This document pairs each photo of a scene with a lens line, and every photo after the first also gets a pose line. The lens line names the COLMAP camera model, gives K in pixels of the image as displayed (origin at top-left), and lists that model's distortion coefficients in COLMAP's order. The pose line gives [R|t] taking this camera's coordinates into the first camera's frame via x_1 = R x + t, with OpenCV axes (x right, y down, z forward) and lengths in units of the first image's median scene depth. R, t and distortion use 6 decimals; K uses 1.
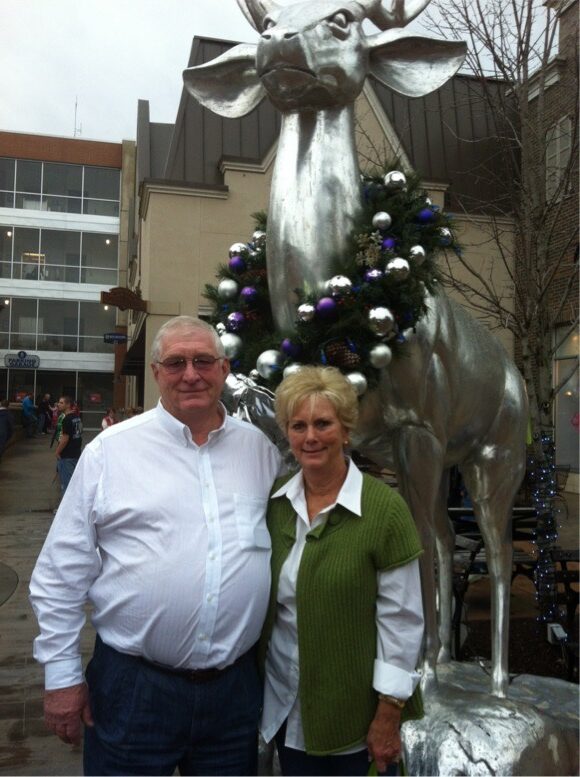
lens RADIAL K [[715.3, 0, 290.0], [0, 715.3, 388.5], [0, 0, 1]] dist [0.030530, -0.163870]
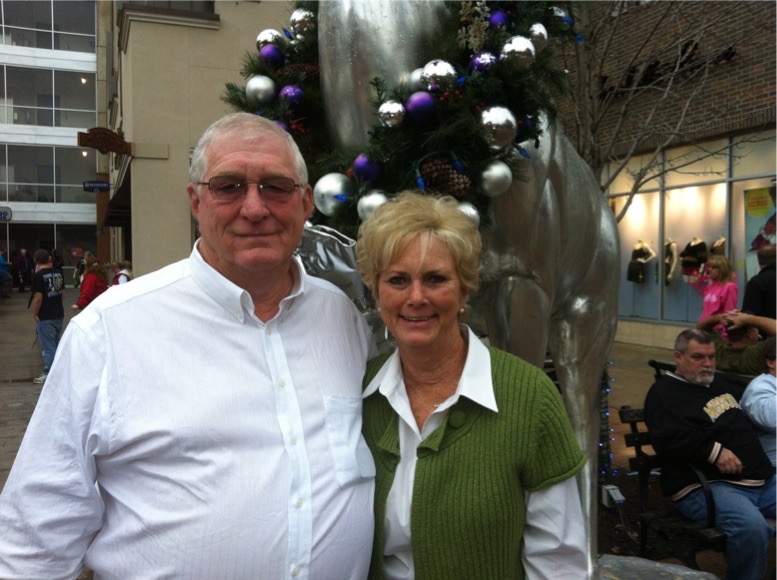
lens RADIAL K [[715.3, 0, 388.5], [0, 715.3, 290.0], [0, 0, 1]] dist [0.030530, -0.163870]
pose [[0.989380, -0.031410, 0.141914, -0.068159], [0.020950, 0.996993, 0.074612, 0.006781], [-0.143831, -0.070847, 0.987063, 0.275088]]
